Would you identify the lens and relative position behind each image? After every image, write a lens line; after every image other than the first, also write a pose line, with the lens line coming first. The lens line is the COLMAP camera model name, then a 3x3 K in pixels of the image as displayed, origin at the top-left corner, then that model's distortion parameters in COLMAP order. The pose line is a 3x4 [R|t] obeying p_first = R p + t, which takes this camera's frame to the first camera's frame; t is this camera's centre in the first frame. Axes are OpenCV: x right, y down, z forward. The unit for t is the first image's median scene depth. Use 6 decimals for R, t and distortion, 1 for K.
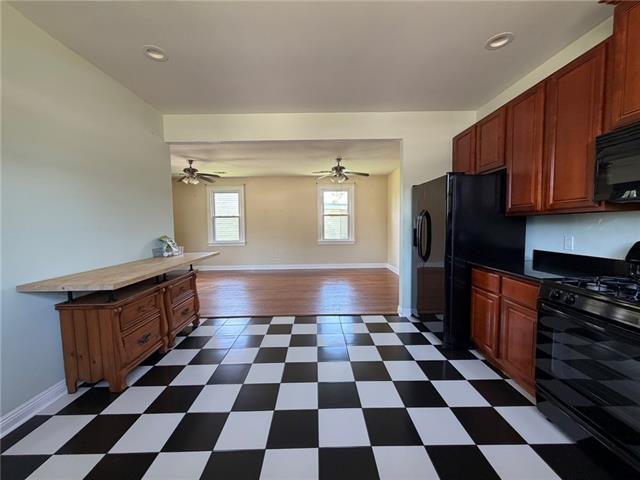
lens RADIAL K [[254.9, 0, 317.8], [0, 254.9, 241.5], [0, 0, 1]] dist [-0.000191, 0.000157]
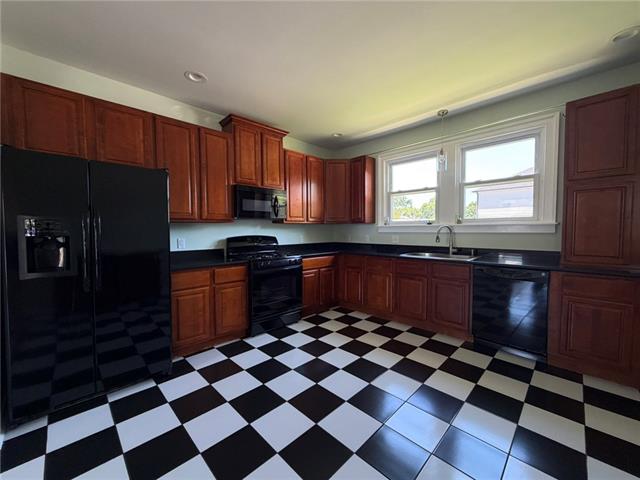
lens RADIAL K [[259.3, 0, 317.2], [0, 259.3, 239.5], [0, 0, 1]] dist [0.008657, -0.000057]
pose [[-0.698894, -0.008786, 0.715171, -0.340122], [0.060896, 0.995563, 0.071740, -0.044944], [-0.712628, 0.093690, -0.695258, 0.898053]]
